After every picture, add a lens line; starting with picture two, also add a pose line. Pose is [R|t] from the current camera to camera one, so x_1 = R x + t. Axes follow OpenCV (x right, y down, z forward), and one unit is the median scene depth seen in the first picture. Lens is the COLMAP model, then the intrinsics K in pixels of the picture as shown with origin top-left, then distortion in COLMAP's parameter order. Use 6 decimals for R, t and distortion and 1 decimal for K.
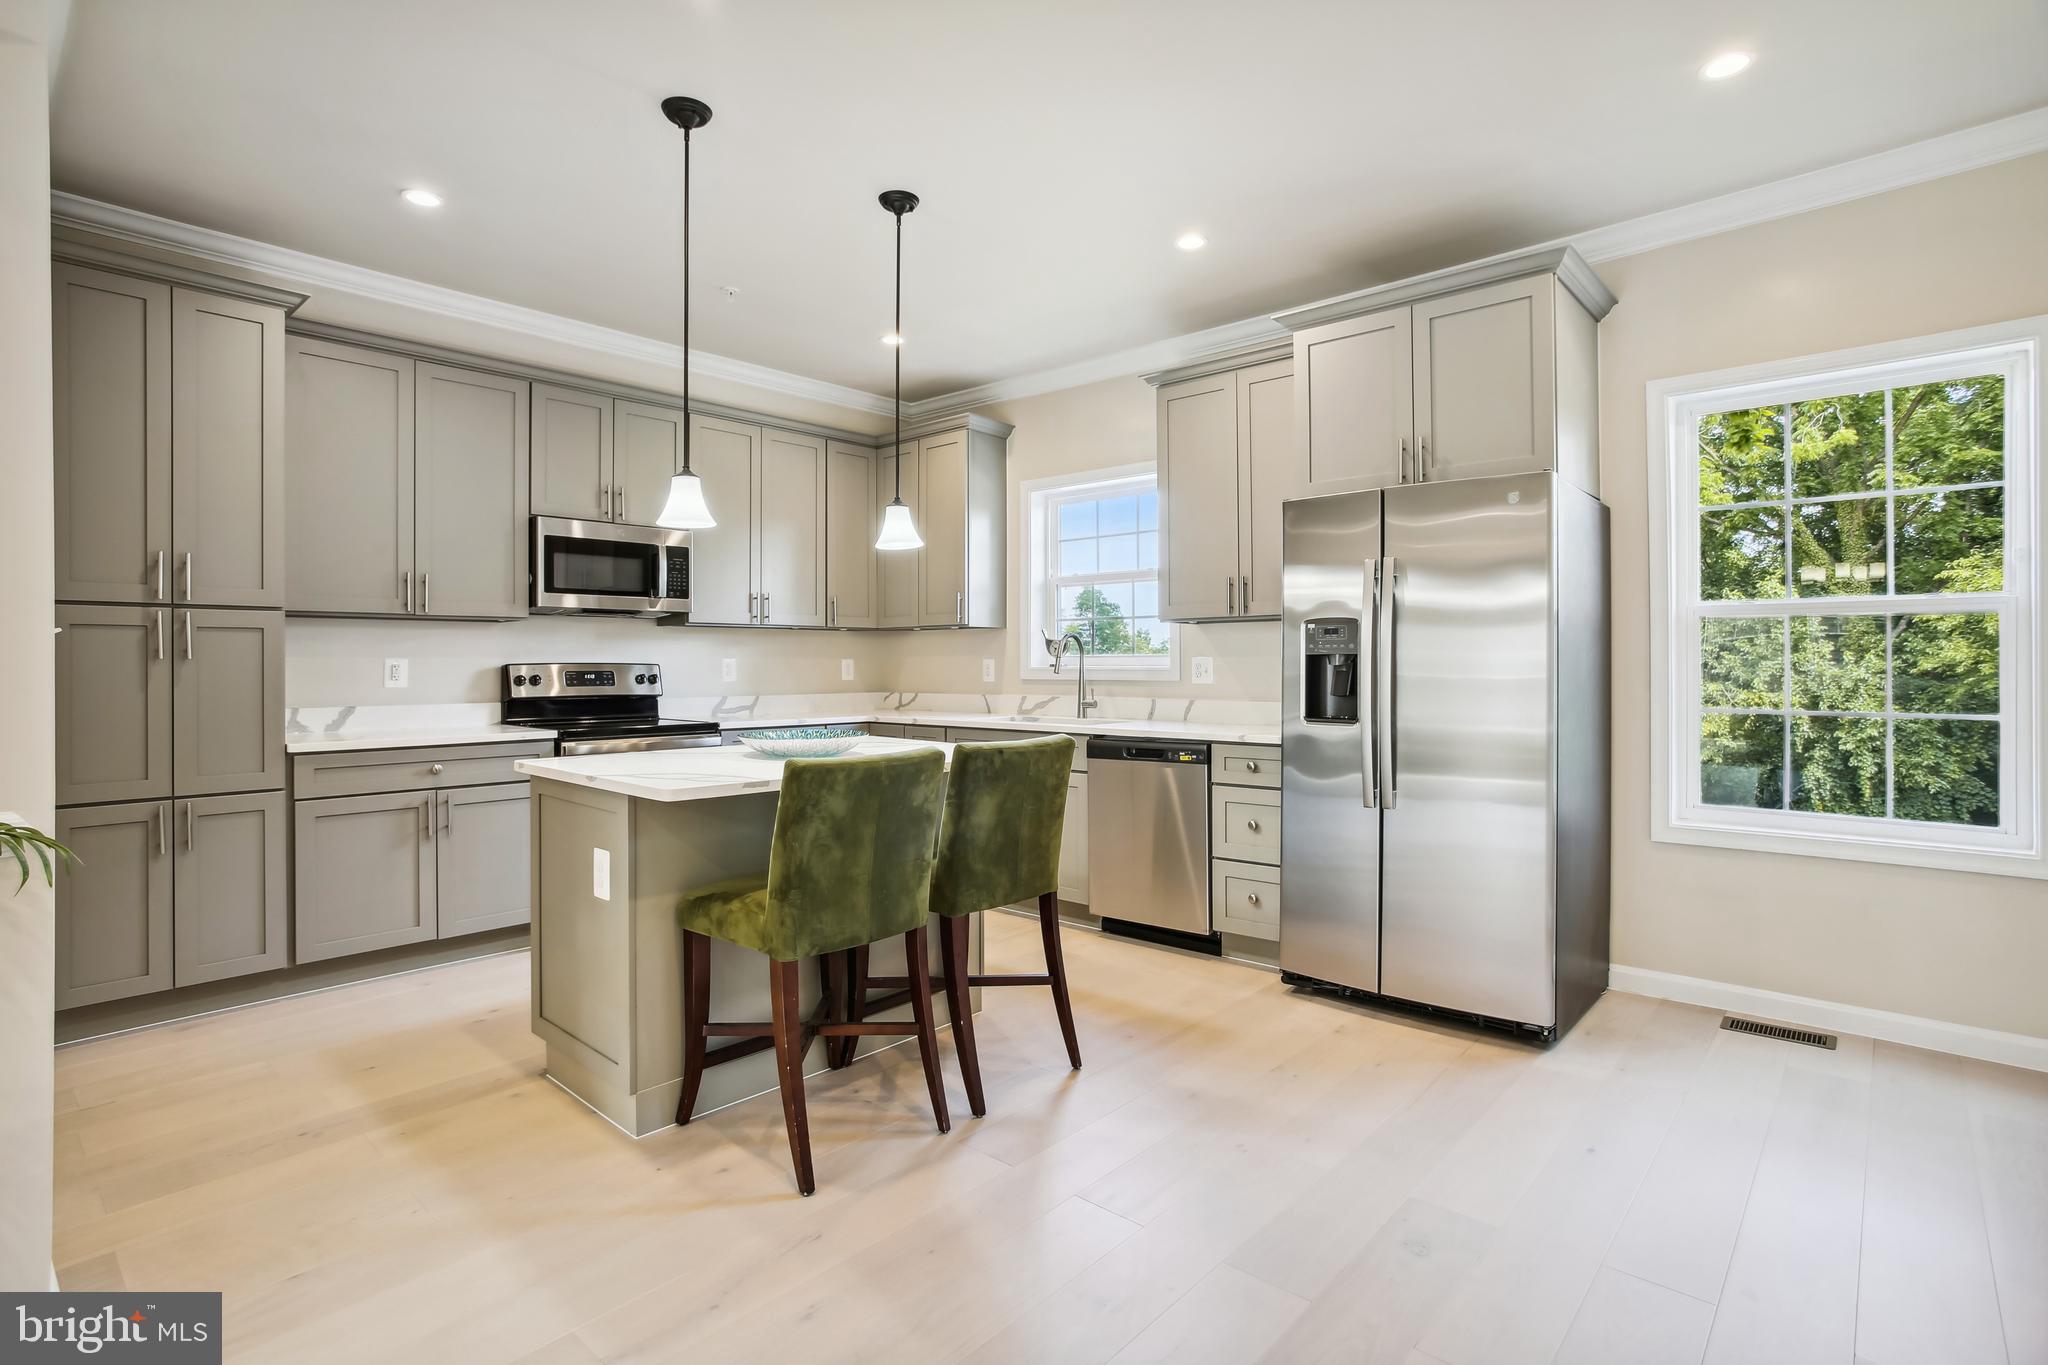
lens RADIAL K [[1002.8, 0, 1021.2], [0, 1002.8, 661.8], [0, 0, 1]] dist [-0.017095, 0.009204]
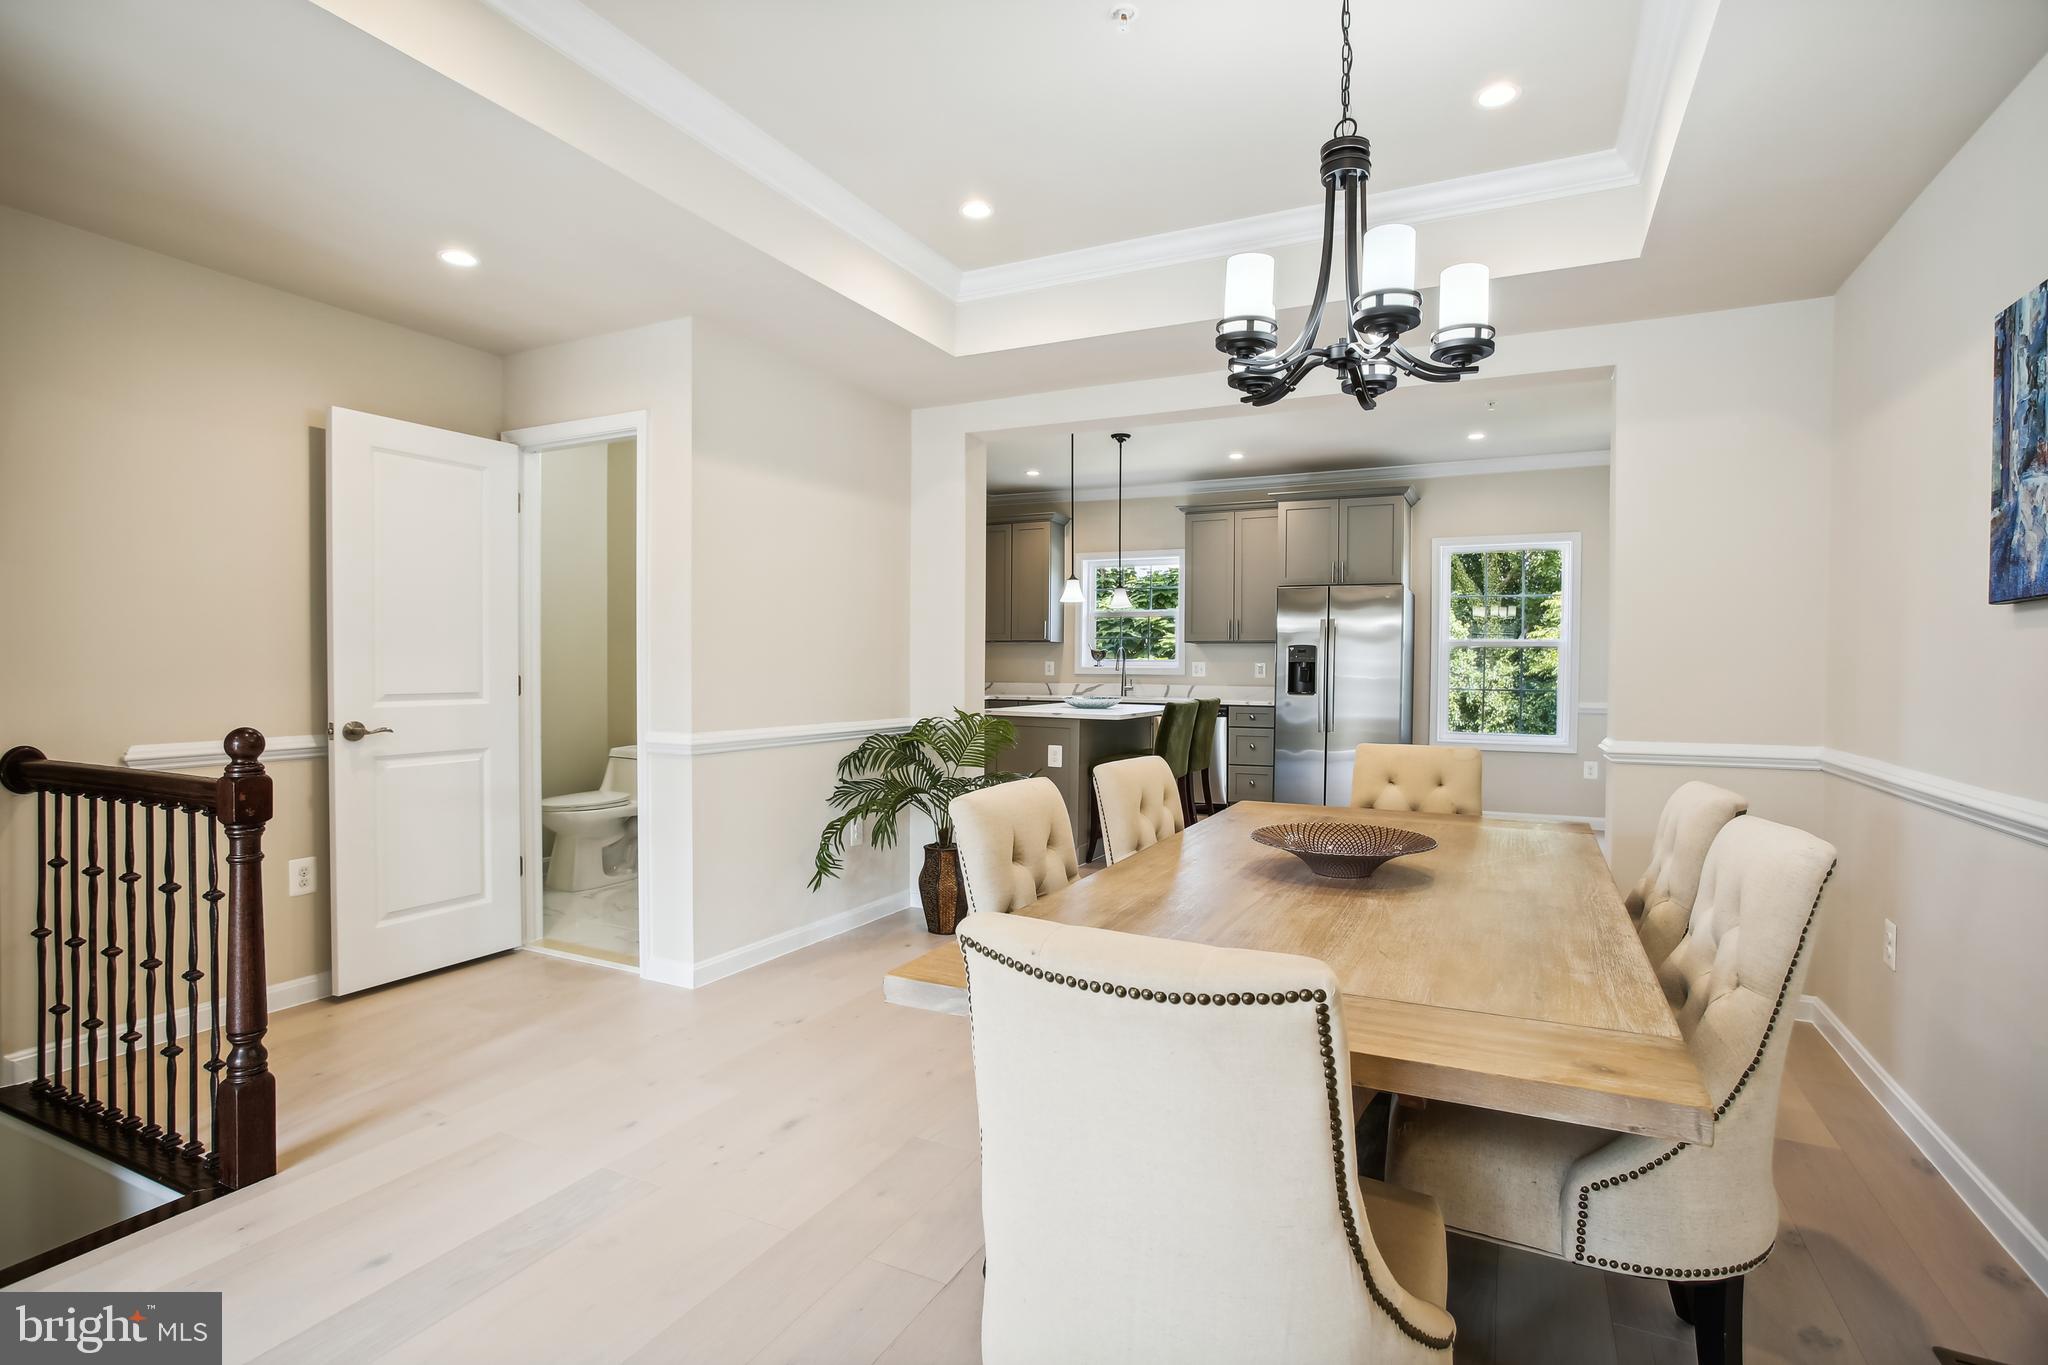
lens RADIAL K [[1002.8, 0, 1019.1], [0, 1002.8, 675.4], [0, 0, 1]] dist [-0.017095, 0.009204]
pose [[0.965612, 0.004856, 0.259940, -0.592035], [-0.008422, 0.999885, 0.012608, -0.000855], [-0.259849, -0.014364, 0.965542, -0.638993]]
